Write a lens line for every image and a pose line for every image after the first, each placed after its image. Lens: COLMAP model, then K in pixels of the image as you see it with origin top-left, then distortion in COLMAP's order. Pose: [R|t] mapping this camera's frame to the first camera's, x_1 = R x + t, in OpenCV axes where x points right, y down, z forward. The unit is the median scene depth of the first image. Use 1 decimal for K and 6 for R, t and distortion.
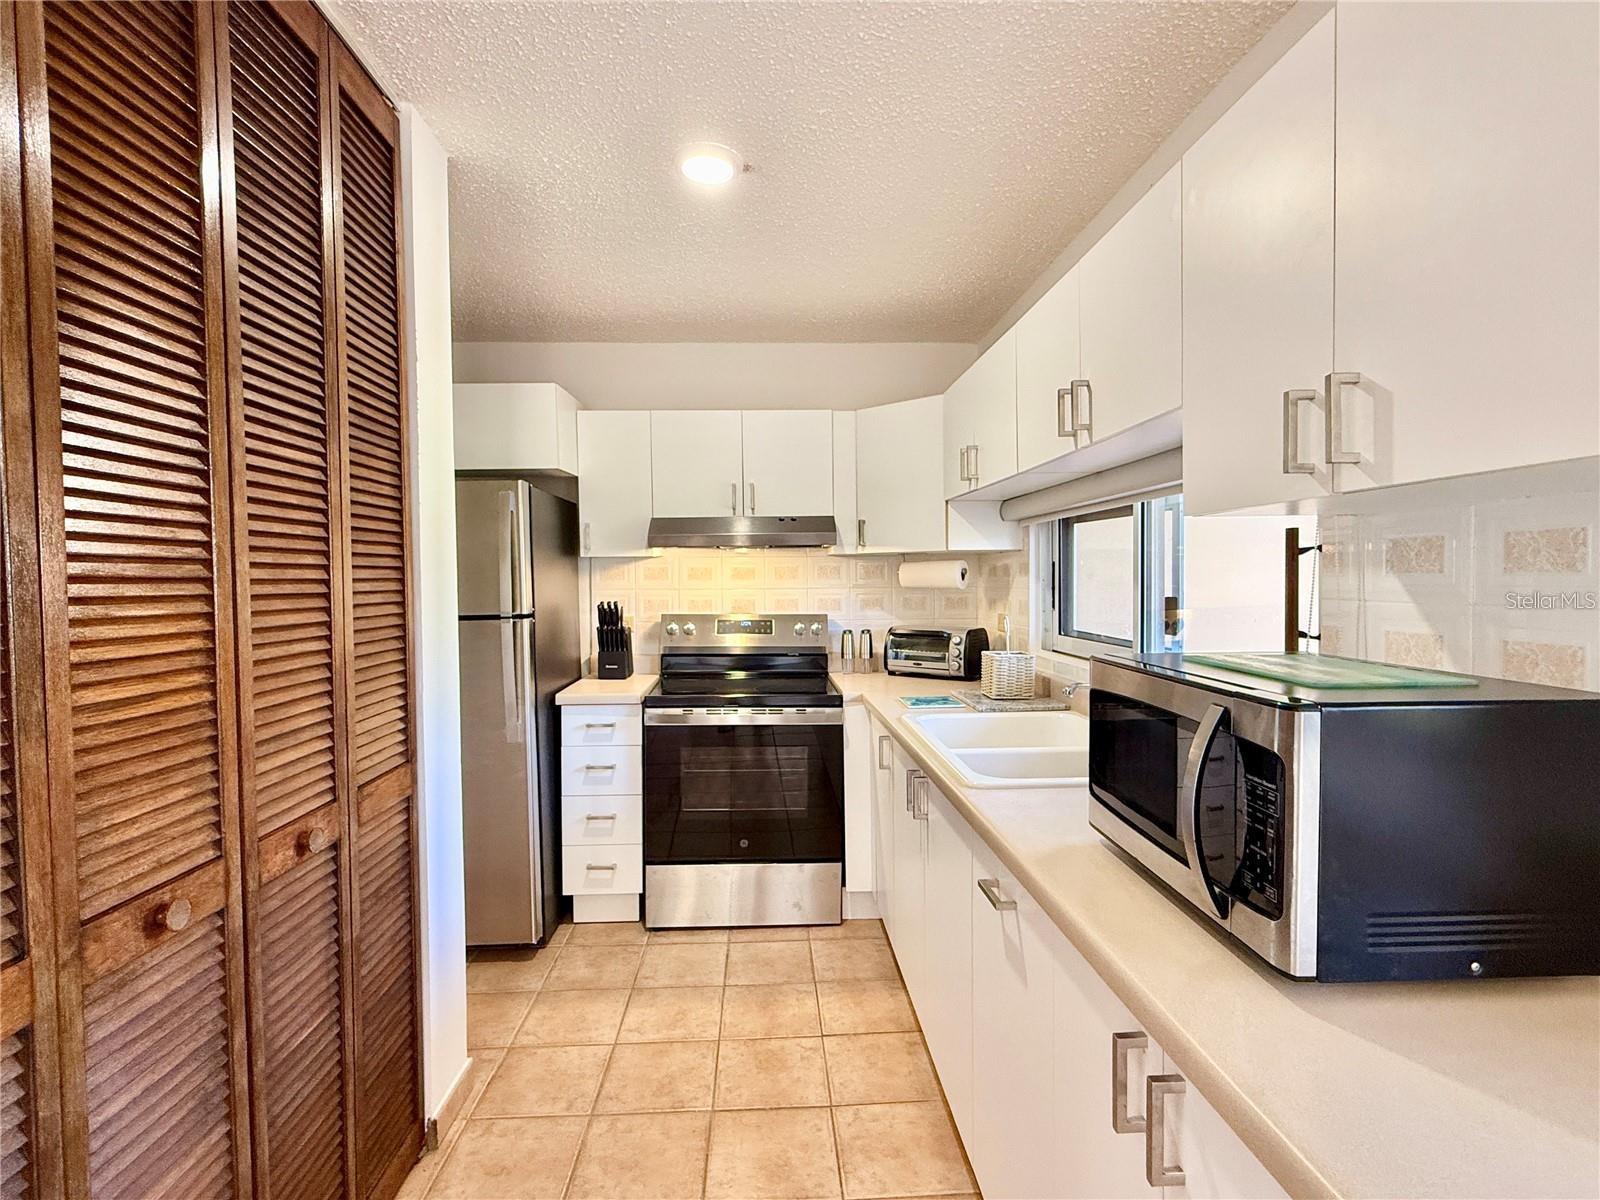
lens RADIAL K [[767.1, 0, 800.0], [0, 767.1, 600.0], [0, 0, 1]] dist [0.004863, 0.000716]
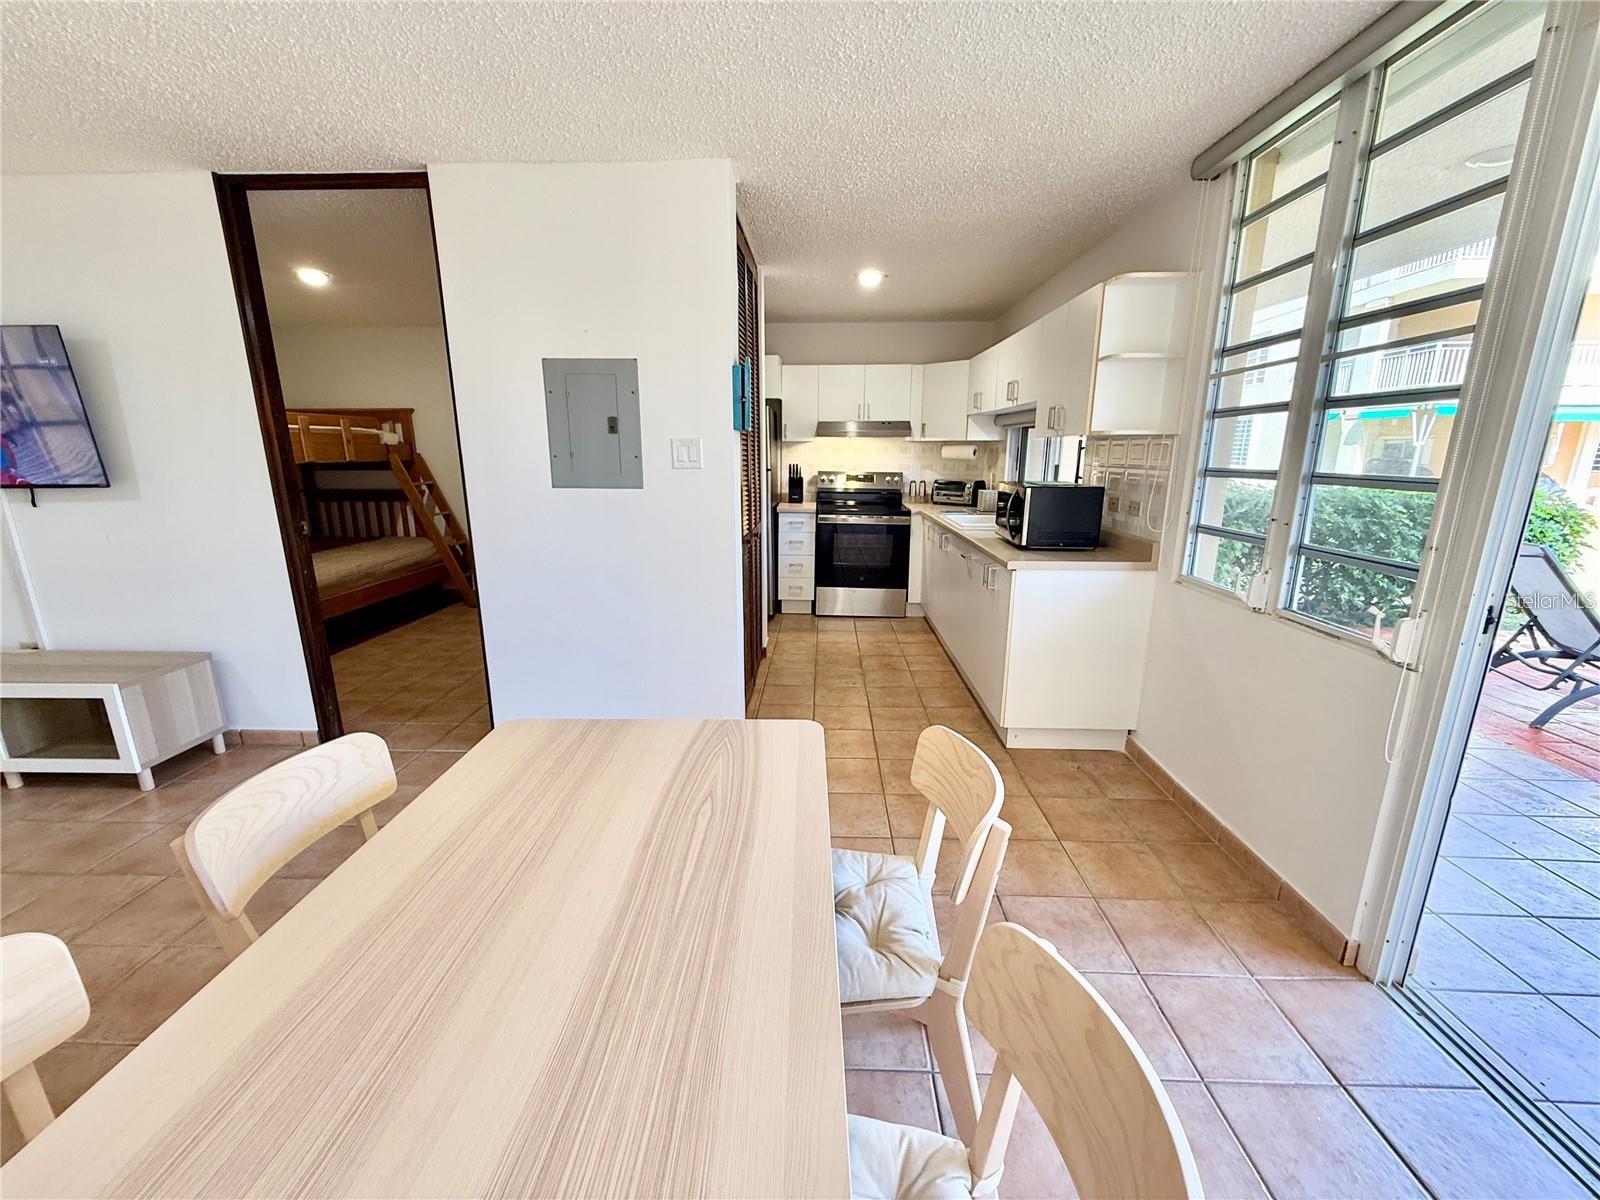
lens RADIAL K [[634.2, 0, 800.0], [0, 634.2, 600.0], [0, 0, 1]] dist [-0.000358, 0.000499]
pose [[0.996065, 0.032179, -0.082575, -0.091415], [-0.014540, 0.978463, 0.205910, 0.009093], [0.087422, -0.203899, 0.975081, -0.733568]]
